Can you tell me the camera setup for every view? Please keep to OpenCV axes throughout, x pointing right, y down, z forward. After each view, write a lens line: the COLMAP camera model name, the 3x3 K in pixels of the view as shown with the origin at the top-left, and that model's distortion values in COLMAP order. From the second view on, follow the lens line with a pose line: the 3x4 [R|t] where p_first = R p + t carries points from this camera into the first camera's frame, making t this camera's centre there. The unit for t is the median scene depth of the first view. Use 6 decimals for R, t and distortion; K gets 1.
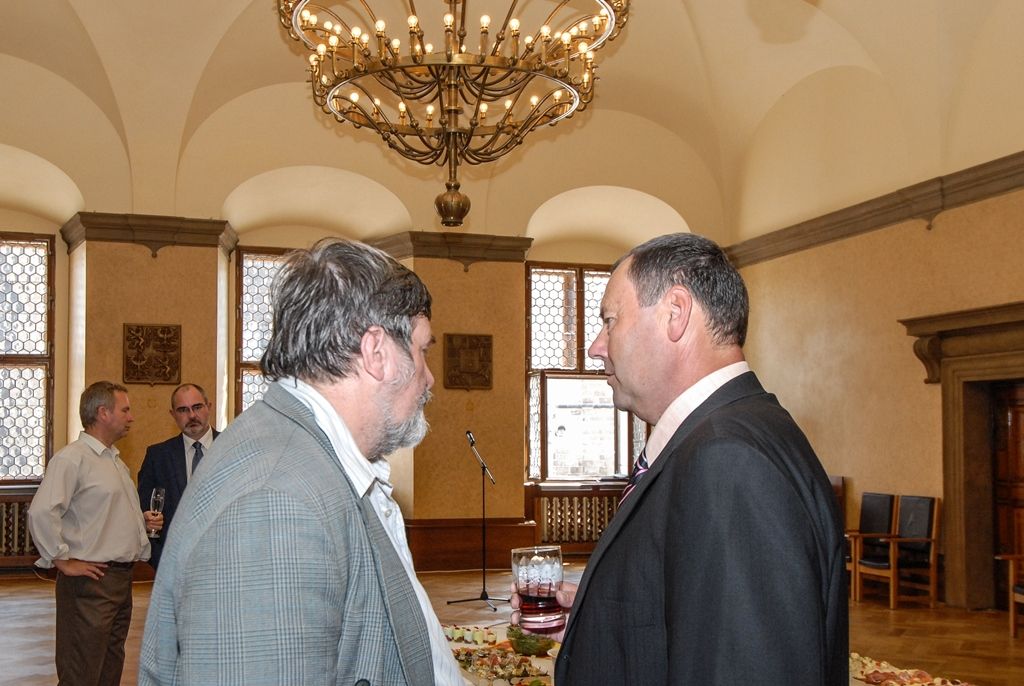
lens RADIAL K [[1107.0, 0, 512.0], [0, 1107.0, 343.0], [0, 0, 1]] dist [-0.002226, 0.004163]
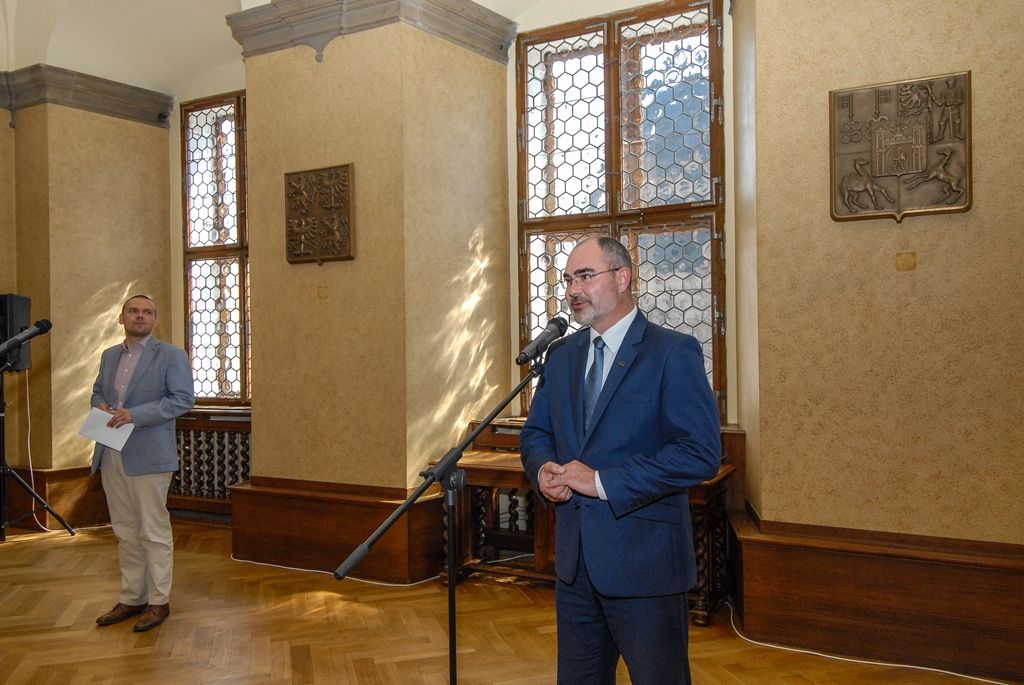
lens RADIAL K [[790.0, 0, 512.0], [0, 790.0, 342.5], [0, 0, 1]] dist [0.021632, 0.001298]
pose [[0.690275, -0.008734, -0.723495, 0.073217], [0.078357, 0.994949, 0.062748, 0.057893], [0.719292, -0.100005, 0.687472, 0.693849]]
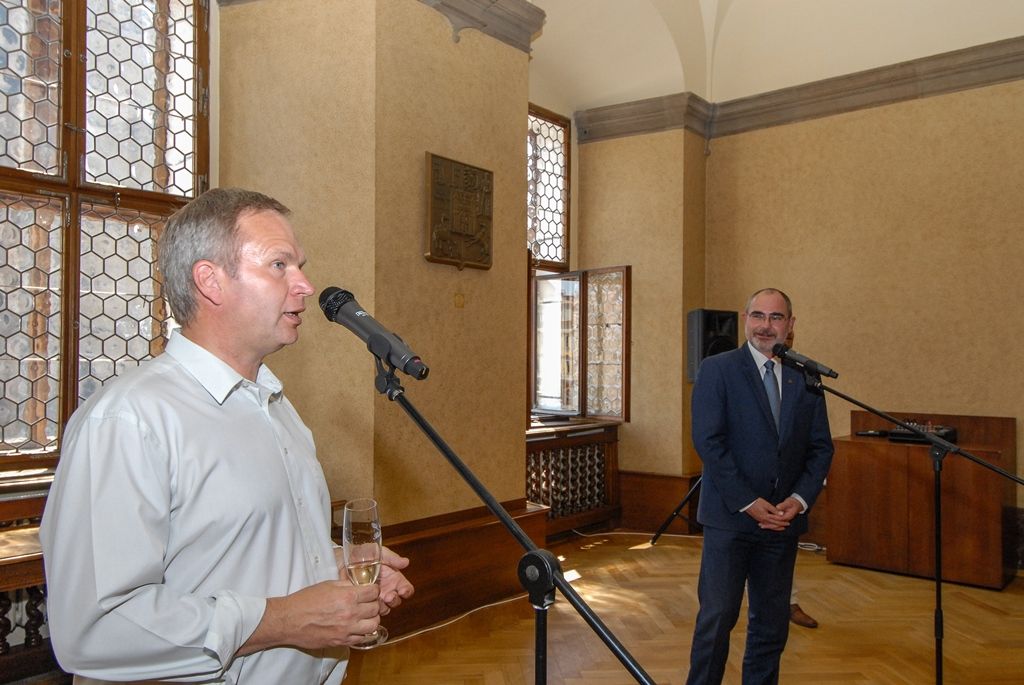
lens RADIAL K [[790.0, 0, 512.0], [0, 790.0, 342.5], [0, 0, 1]] dist [0.021632, 0.001298]
pose [[0.863670, 0.019492, 0.503680, -0.206766], [-0.055733, 0.996818, 0.056991, 0.055037], [-0.500966, -0.077293, 0.862008, 0.662761]]
